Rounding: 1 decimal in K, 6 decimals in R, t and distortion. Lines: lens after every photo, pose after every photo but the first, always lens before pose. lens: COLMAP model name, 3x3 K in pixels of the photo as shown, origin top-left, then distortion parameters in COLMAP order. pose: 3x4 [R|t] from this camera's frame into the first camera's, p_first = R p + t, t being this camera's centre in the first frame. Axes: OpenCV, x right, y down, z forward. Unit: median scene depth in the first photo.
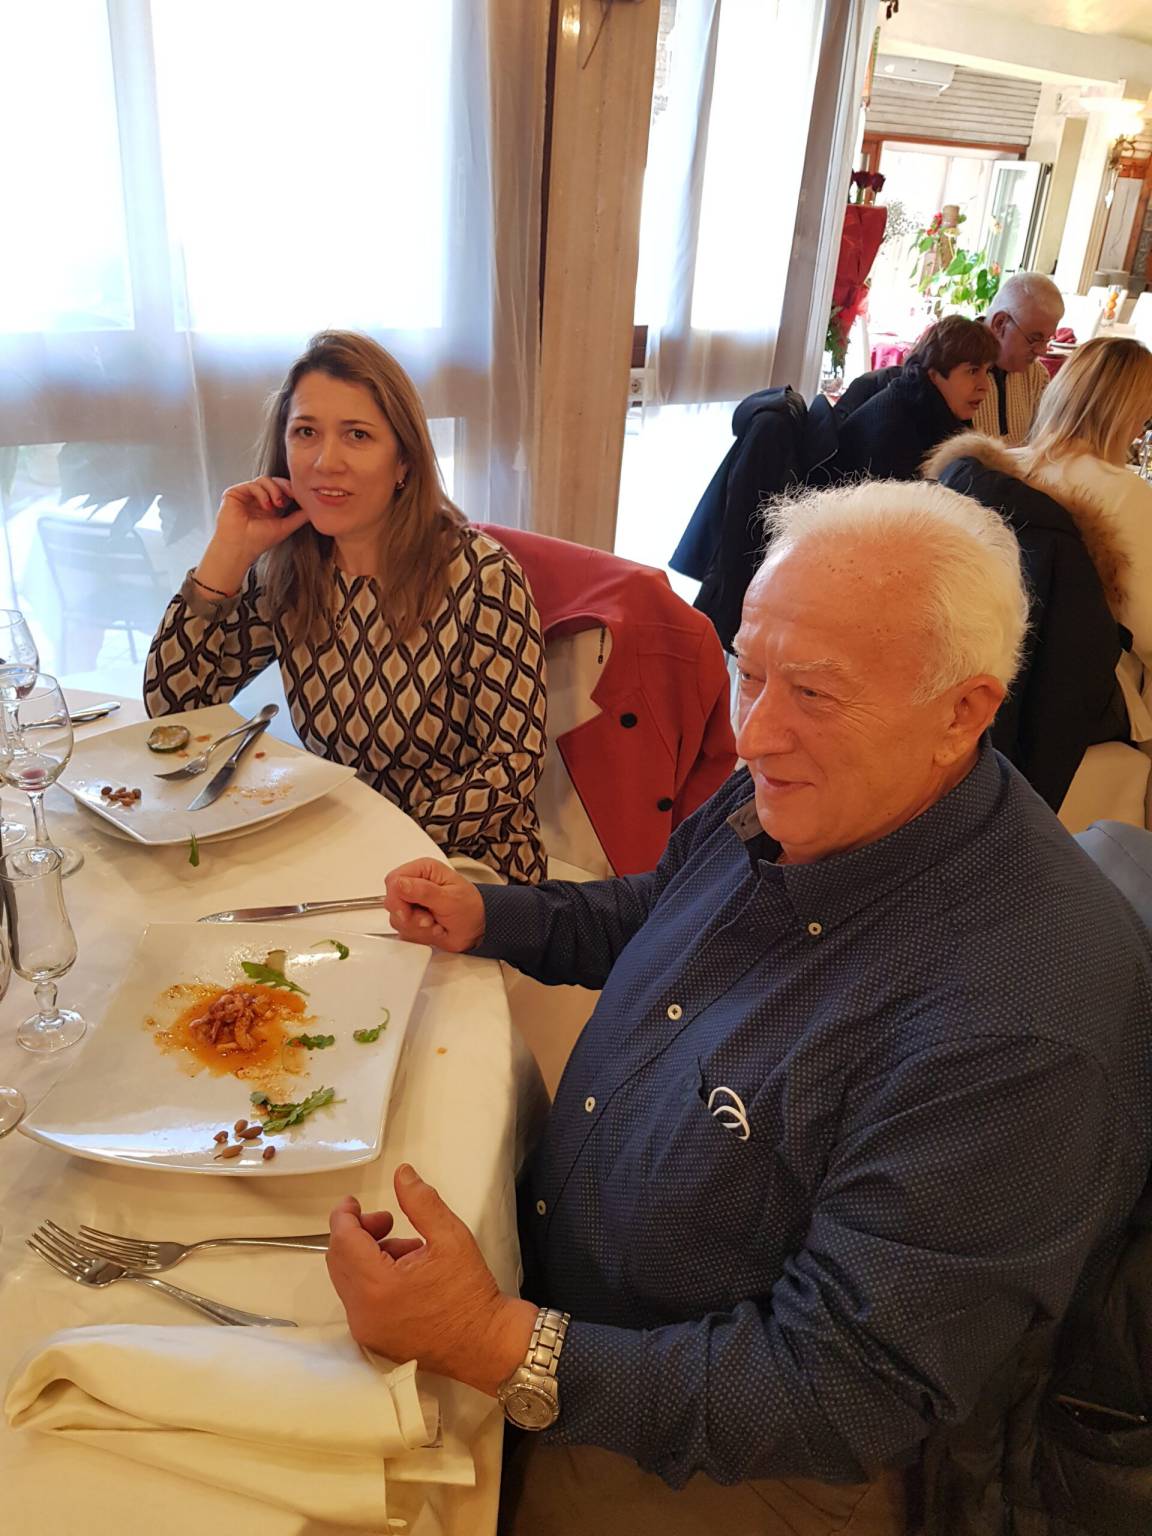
lens RADIAL K [[1231.1, 0, 569.3], [0, 1231.1, 776.3], [0, 0, 1]] dist [0.057244, -0.074697]
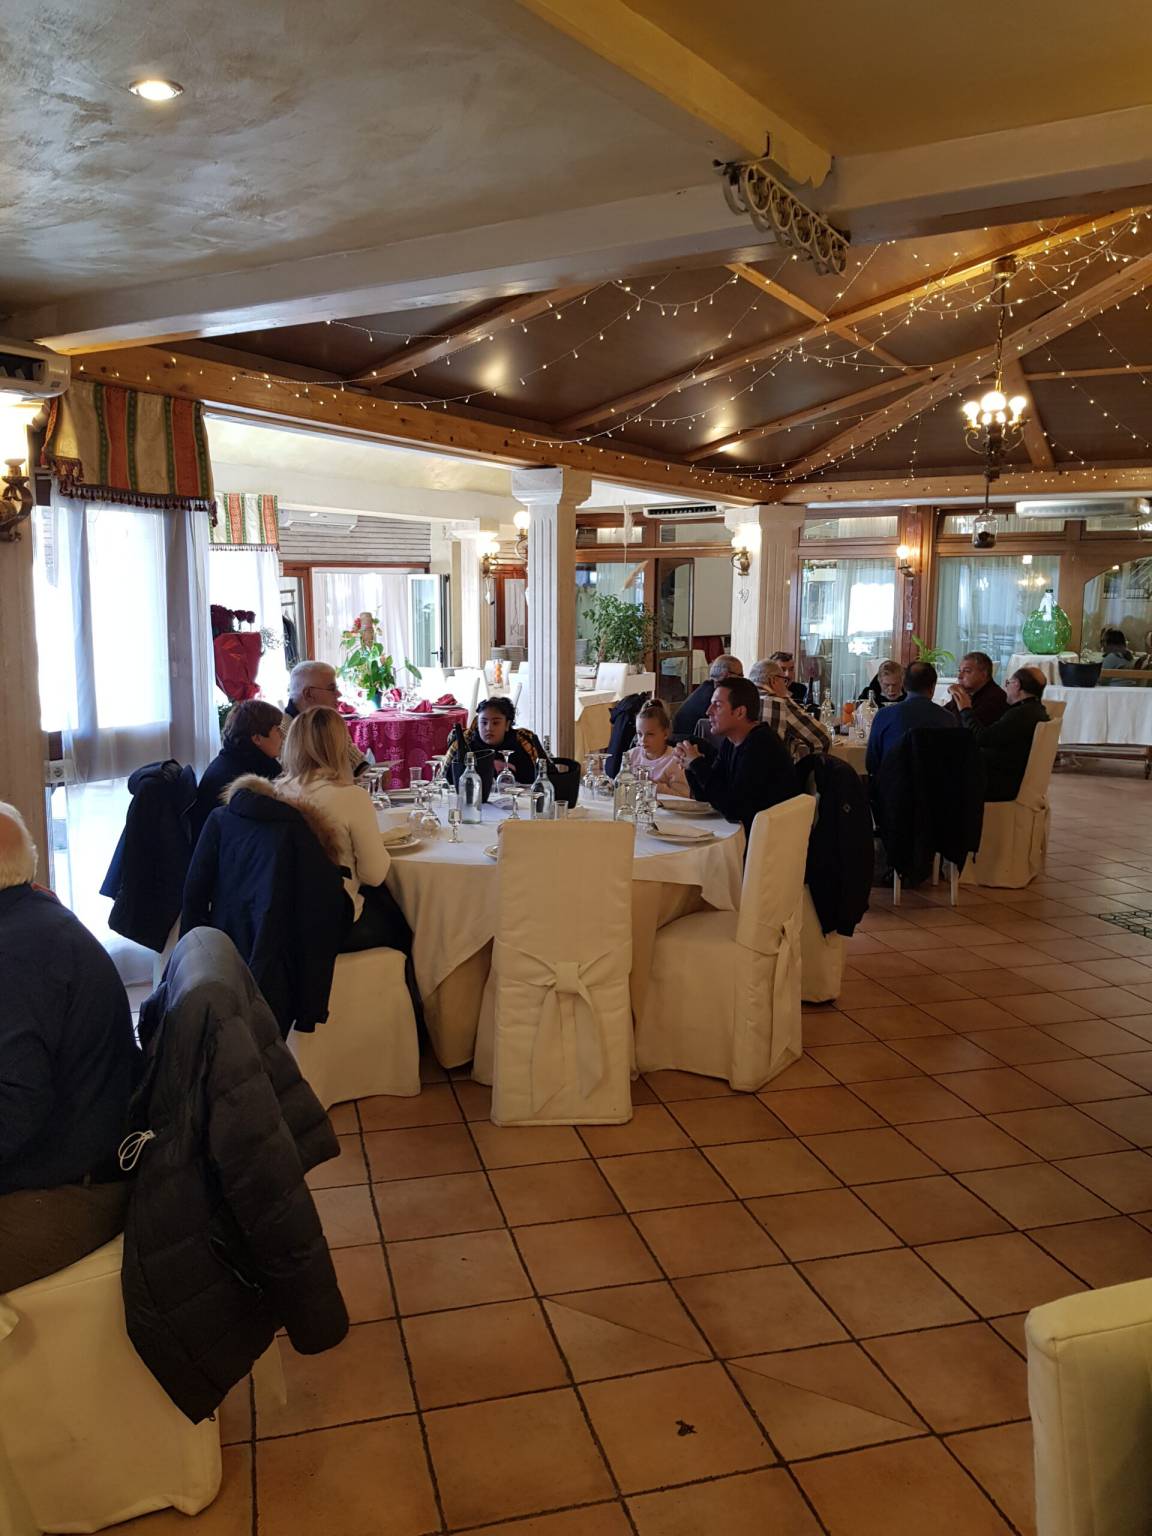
lens RADIAL K [[1231.1, 0, 578.5], [0, 1231.1, 759.8], [0, 0, 1]] dist [0.057244, -0.074697]
pose [[0.926552, -0.116564, 0.357651, 0.095640], [0.217281, 0.941969, -0.255897, 0.149118], [-0.307068, 0.314813, 0.898110, -0.419281]]
